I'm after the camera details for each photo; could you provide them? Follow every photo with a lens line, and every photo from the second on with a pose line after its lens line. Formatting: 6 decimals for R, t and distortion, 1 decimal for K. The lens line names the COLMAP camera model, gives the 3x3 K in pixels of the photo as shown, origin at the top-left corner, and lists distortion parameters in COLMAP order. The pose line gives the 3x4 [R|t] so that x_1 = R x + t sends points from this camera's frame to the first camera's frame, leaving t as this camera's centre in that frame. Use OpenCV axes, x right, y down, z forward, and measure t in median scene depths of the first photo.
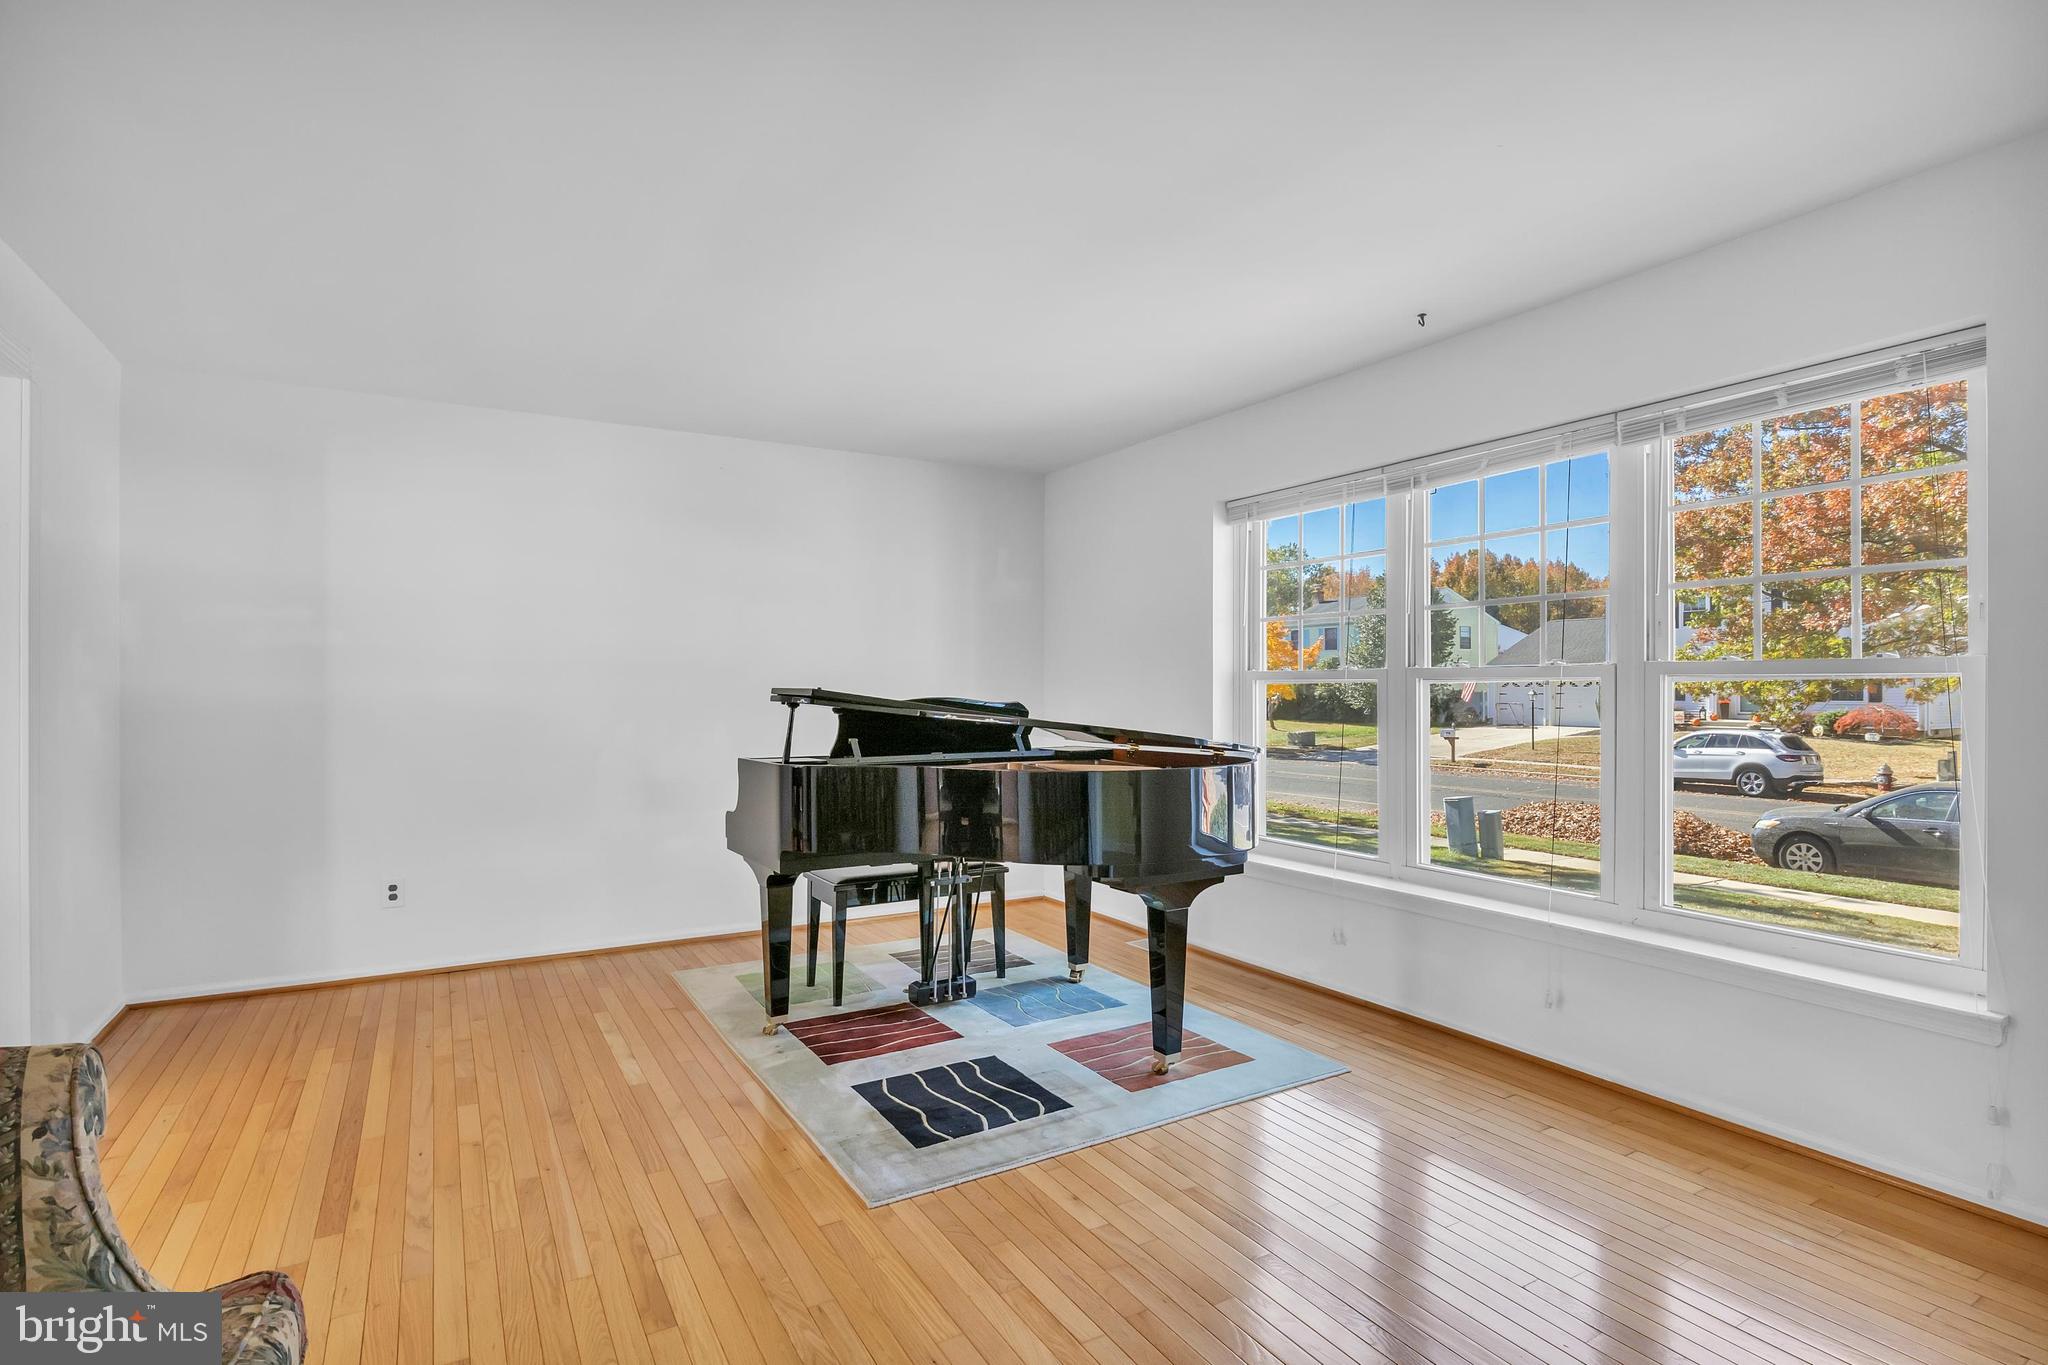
lens RADIAL K [[1017.5, 0, 1024.5], [0, 1017.5, 677.9], [0, 0, 1]] dist [-0.010319, 0.000019]
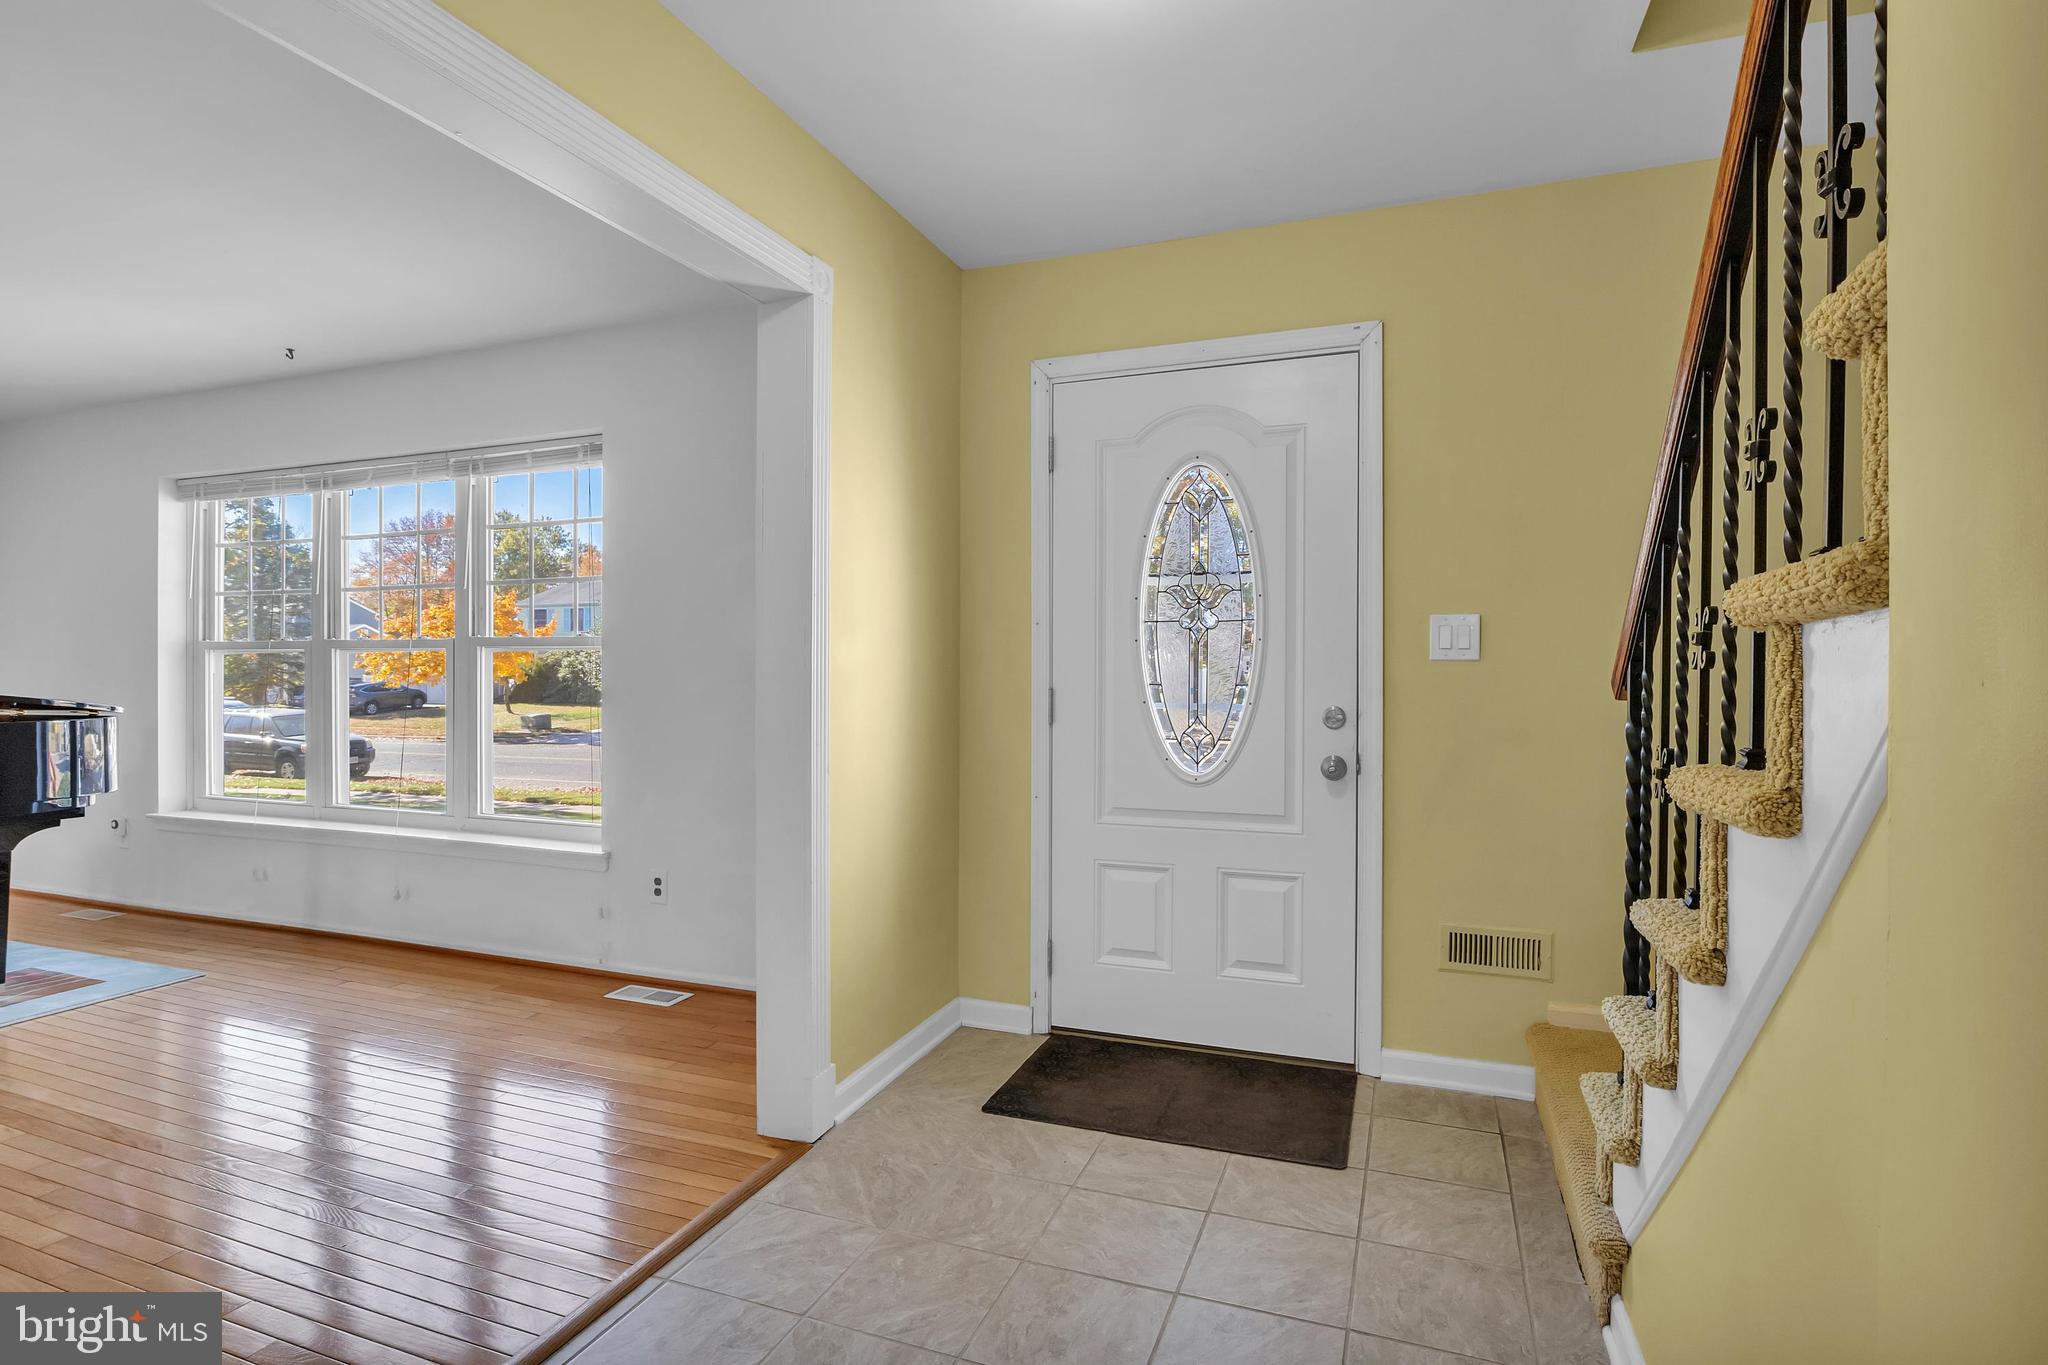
lens RADIAL K [[1017.5, 0, 1024.5], [0, 1017.5, 677.9], [0, 0, 1]] dist [-0.010319, 0.000019]
pose [[0.778583, -0.000129, 0.627541, 0.265657], [-0.009773, 0.999876, 0.012331, 0.011374], [-0.627465, -0.015734, 0.778486, -0.425991]]
